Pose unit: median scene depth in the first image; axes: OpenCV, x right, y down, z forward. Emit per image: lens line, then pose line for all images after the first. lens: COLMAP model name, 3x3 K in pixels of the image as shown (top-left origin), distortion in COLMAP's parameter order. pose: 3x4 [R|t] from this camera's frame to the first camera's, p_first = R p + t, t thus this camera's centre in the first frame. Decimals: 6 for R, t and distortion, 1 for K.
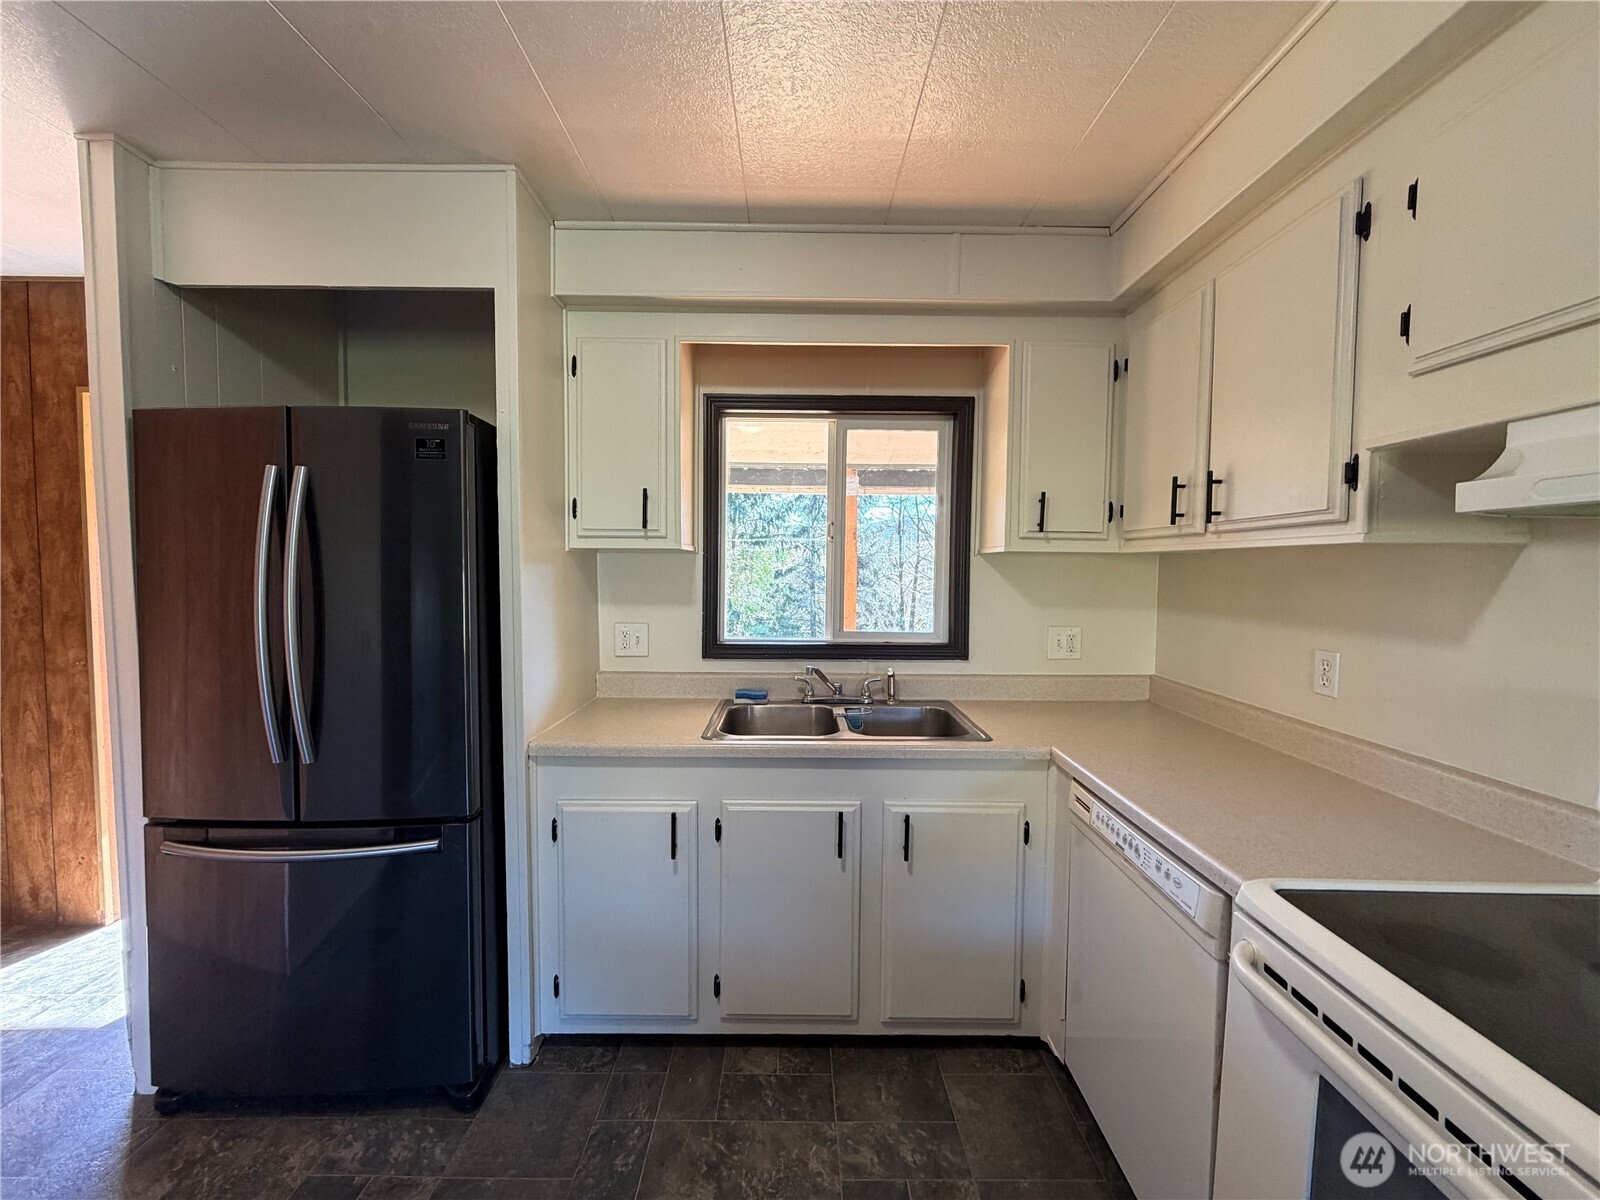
lens RADIAL K [[633.5, 0, 794.8], [0, 633.5, 598.9], [0, 0, 1]] dist [-0.001295, -0.000124]
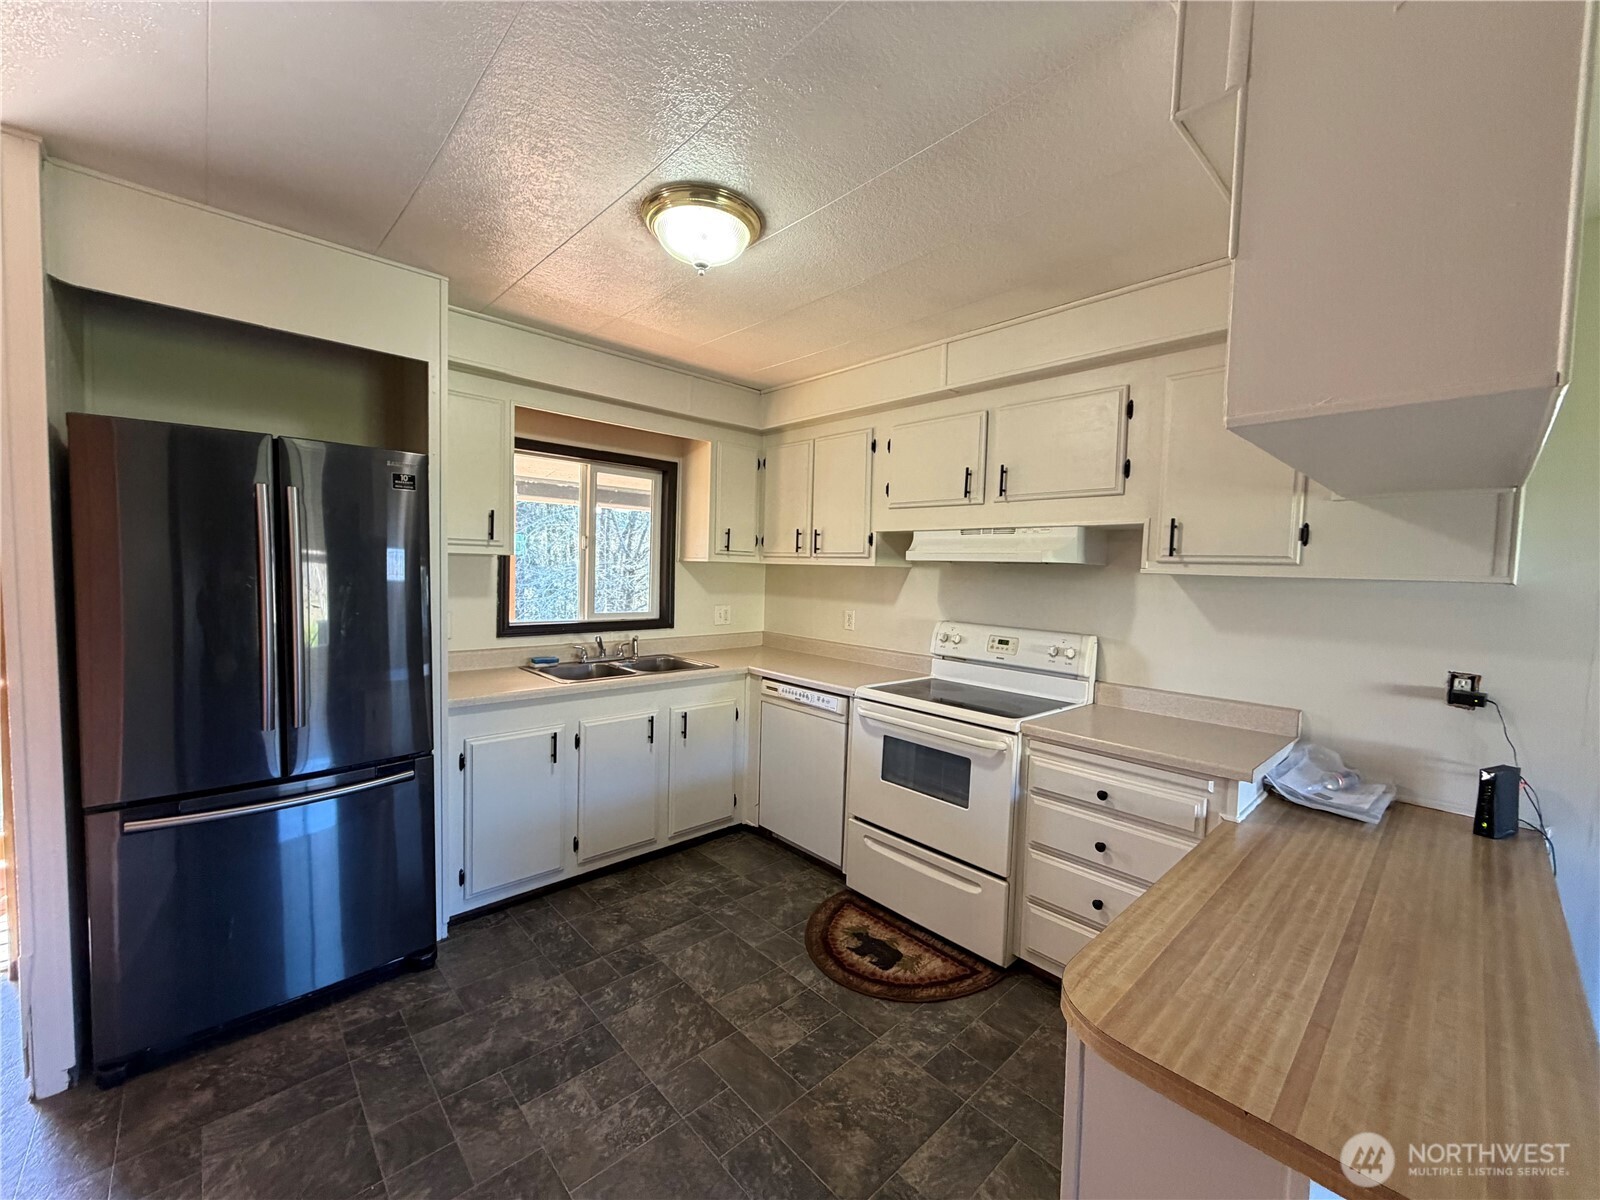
lens RADIAL K [[633.5, 0, 794.8], [0, 633.5, 598.9], [0, 0, 1]] dist [-0.001295, -0.000124]
pose [[0.732544, -0.020197, 0.680420, -0.768824], [0.011145, 0.999782, 0.017678, -0.001271], [-0.680629, -0.005366, 0.732609, -0.480186]]
